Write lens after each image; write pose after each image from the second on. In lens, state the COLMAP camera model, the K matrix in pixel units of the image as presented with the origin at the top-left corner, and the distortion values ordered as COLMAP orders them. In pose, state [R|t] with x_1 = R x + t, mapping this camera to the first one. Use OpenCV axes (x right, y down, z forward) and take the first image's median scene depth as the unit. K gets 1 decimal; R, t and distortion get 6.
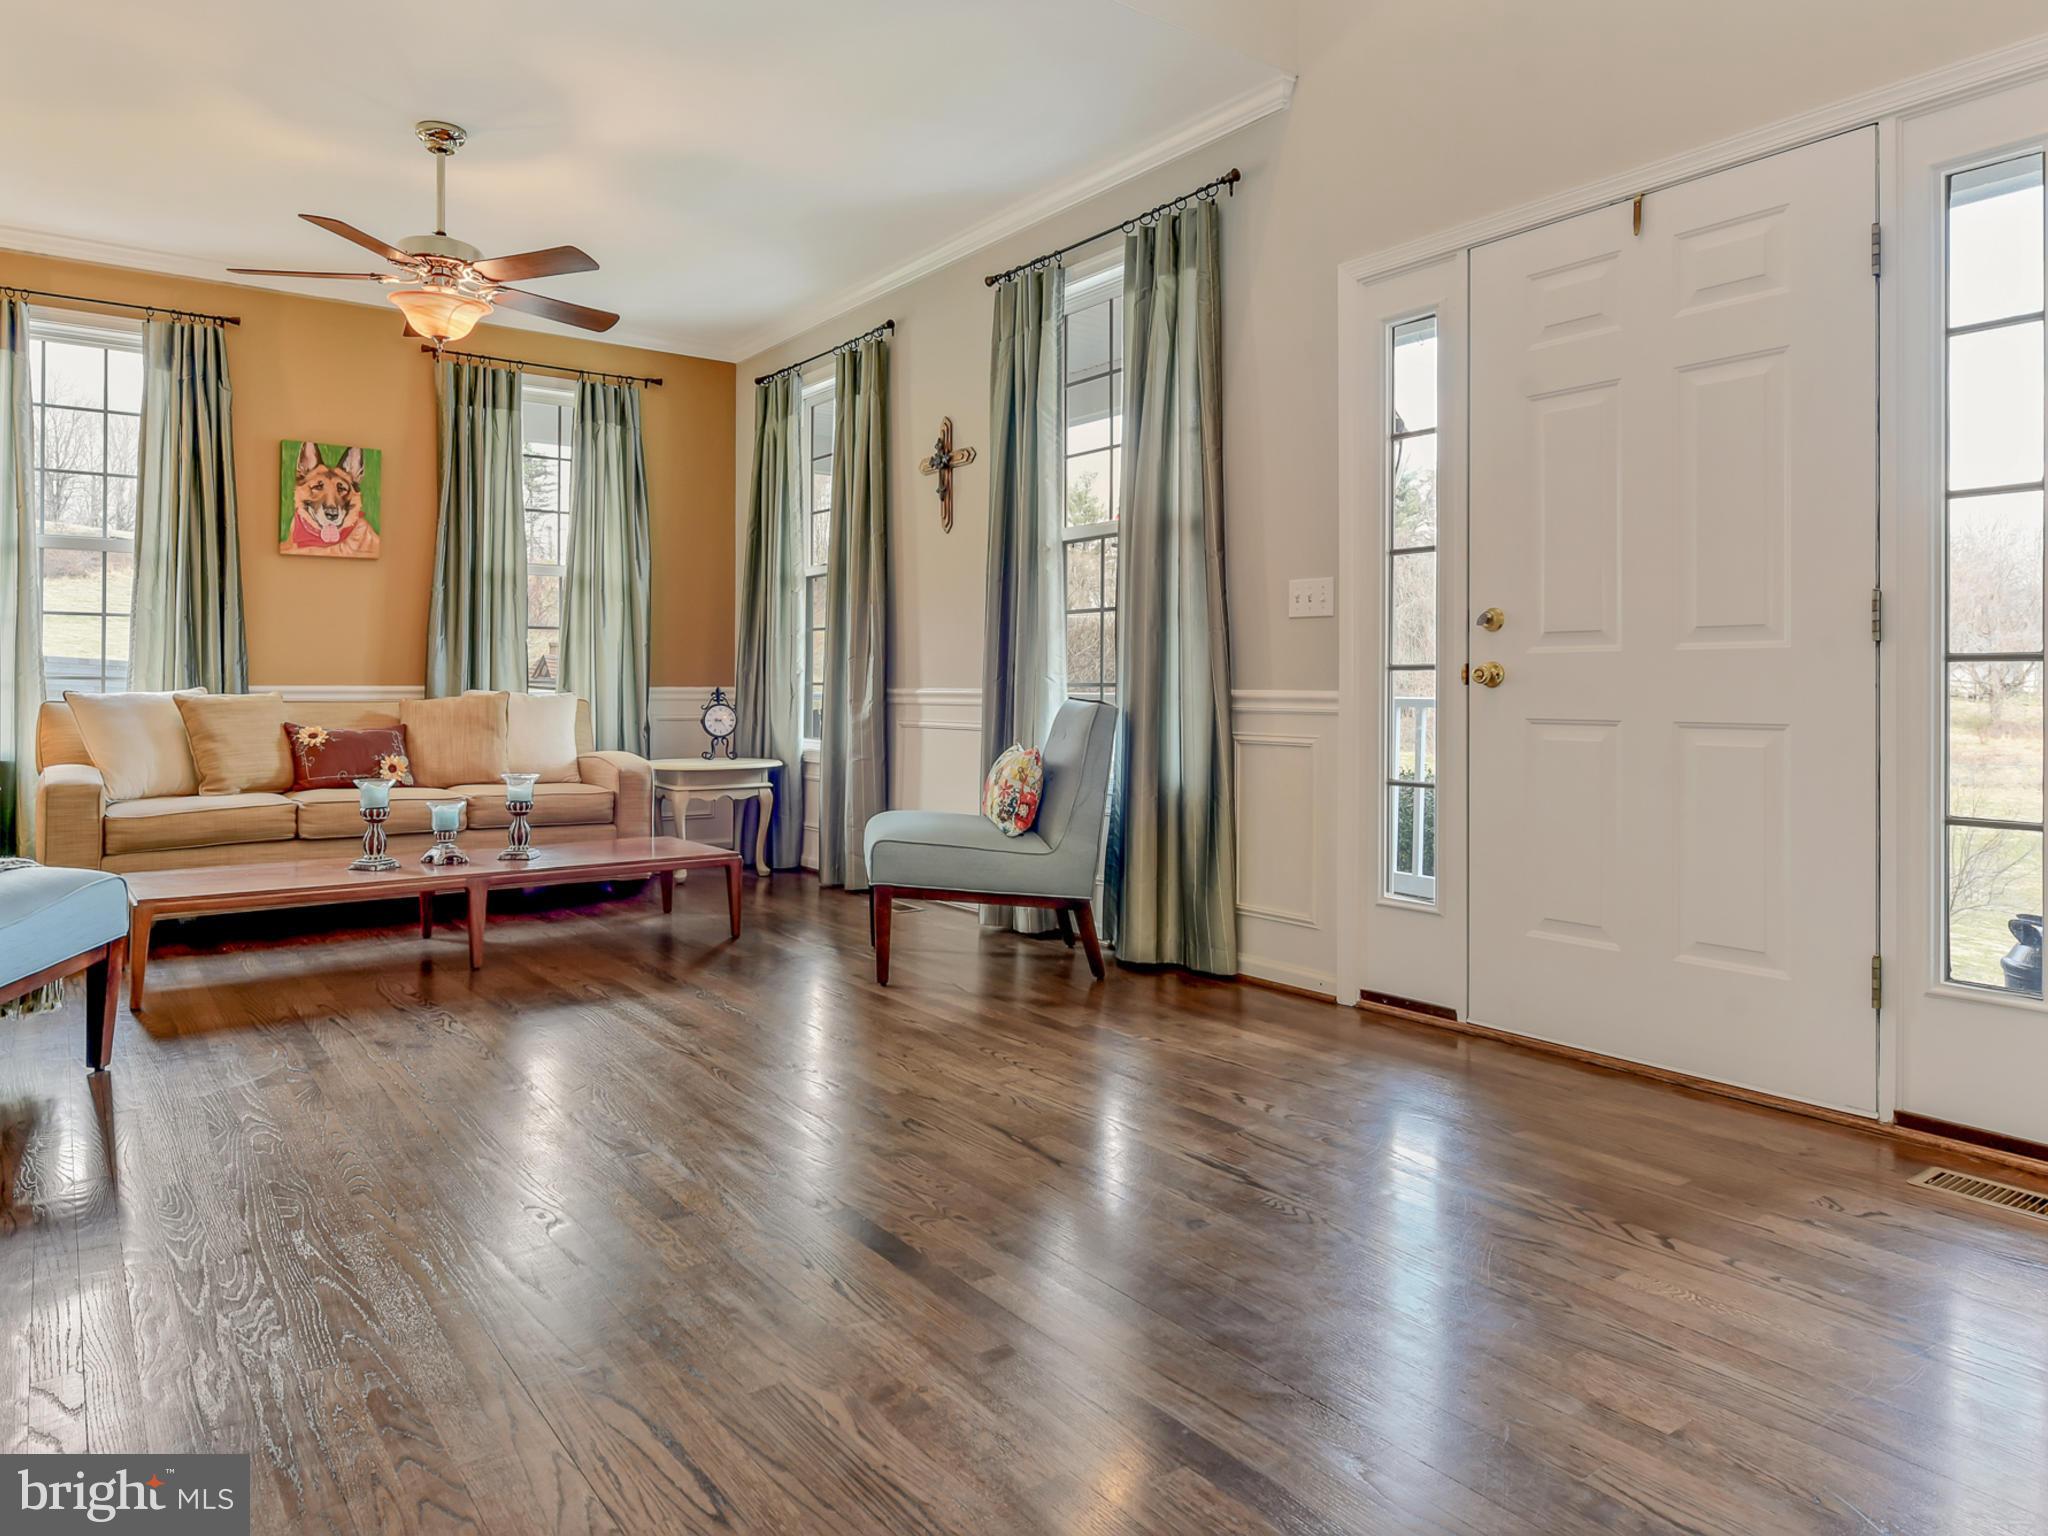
lens RADIAL K [[943.2, 0, 1012.4], [0, 943.2, 765.5], [0, 0, 1]] dist [0.000418, 0.000314]
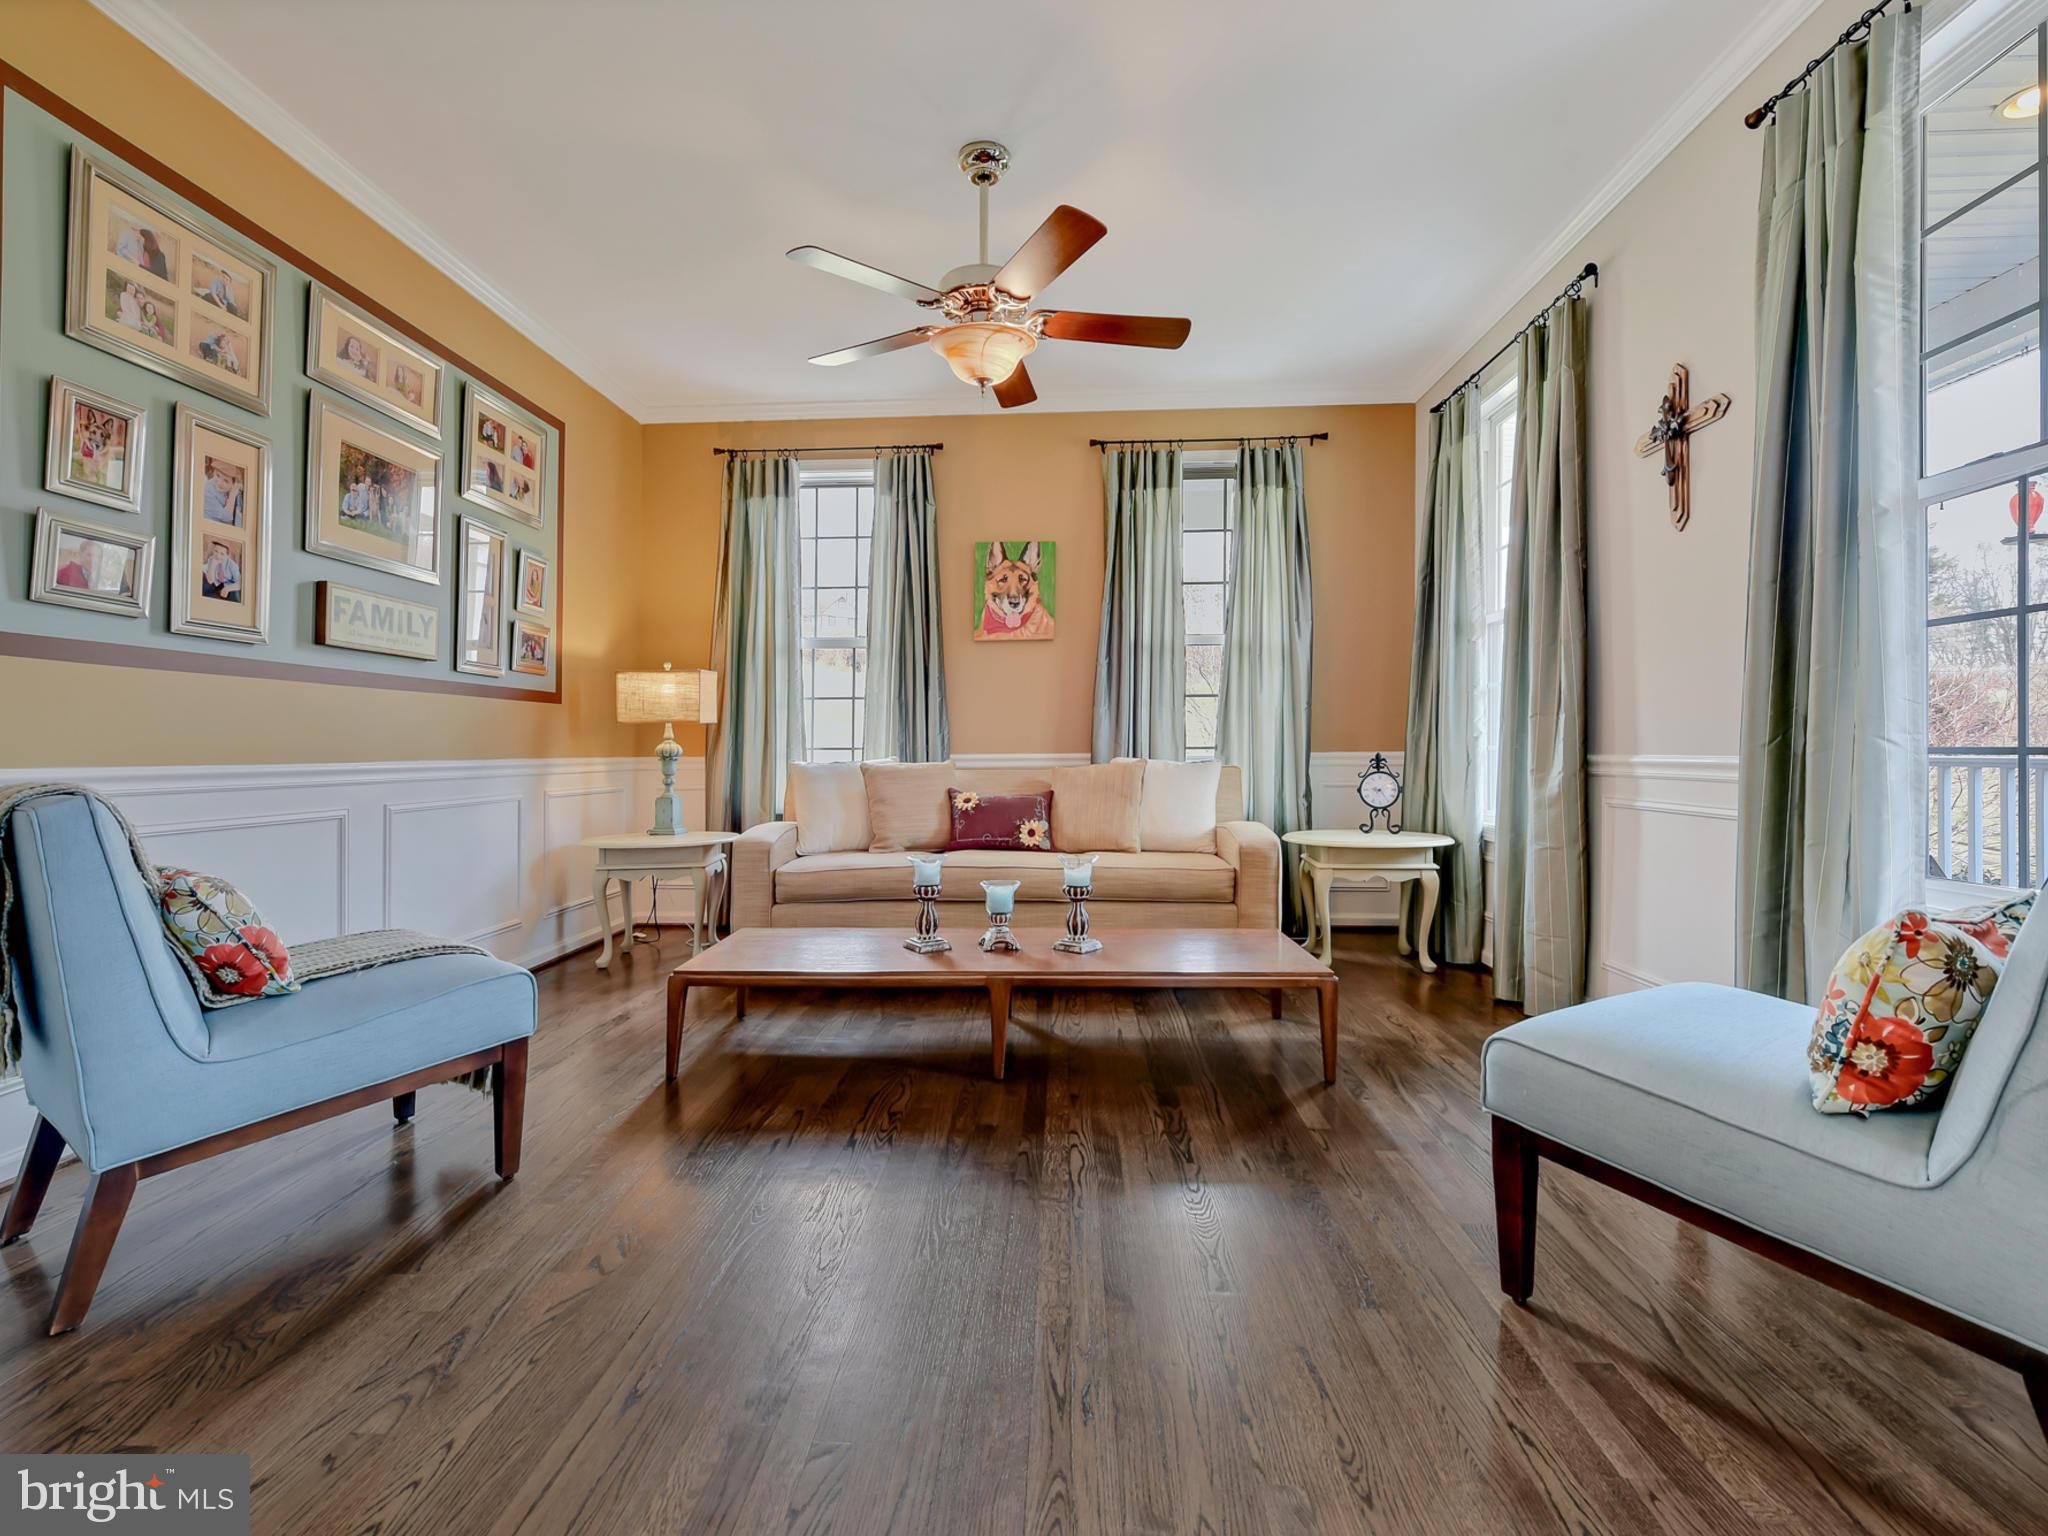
lens RADIAL K [[925.7, 0, 1021.9], [0, 925.7, 757.5], [0, 0, 1]] dist [0.000037, -0.000903]
pose [[0.761127, -0.001166, -0.648602, 0.003114], [-0.048152, 0.997137, -0.058298, -0.017974], [0.646813, 0.075604, 0.758892, 0.182458]]
